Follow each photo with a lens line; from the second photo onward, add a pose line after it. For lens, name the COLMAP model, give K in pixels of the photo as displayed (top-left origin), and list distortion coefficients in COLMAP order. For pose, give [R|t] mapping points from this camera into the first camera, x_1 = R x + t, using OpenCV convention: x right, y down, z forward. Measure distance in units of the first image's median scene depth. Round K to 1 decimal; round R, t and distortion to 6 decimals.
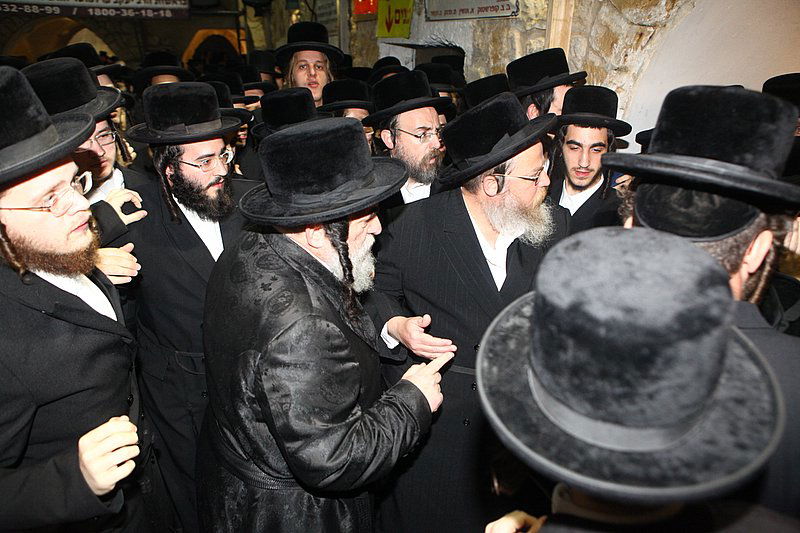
lens RADIAL K [[537.8, 0, 396.1], [0, 537.8, 270.5], [0, 0, 1]] dist [-0.107249, 0.063885]
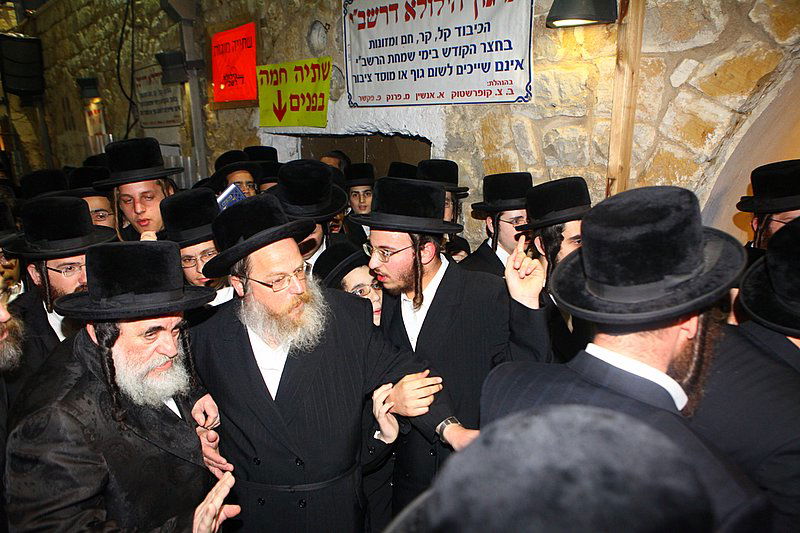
lens RADIAL K [[537.8, 0, 396.2], [0, 537.8, 273.7], [0, 0, 1]] dist [-0.107249, 0.063885]
pose [[0.912022, -0.142922, 0.384434, -0.185980], [0.190757, 0.977584, -0.089109, -0.093192], [-0.363081, 0.154603, 0.918842, 0.173932]]
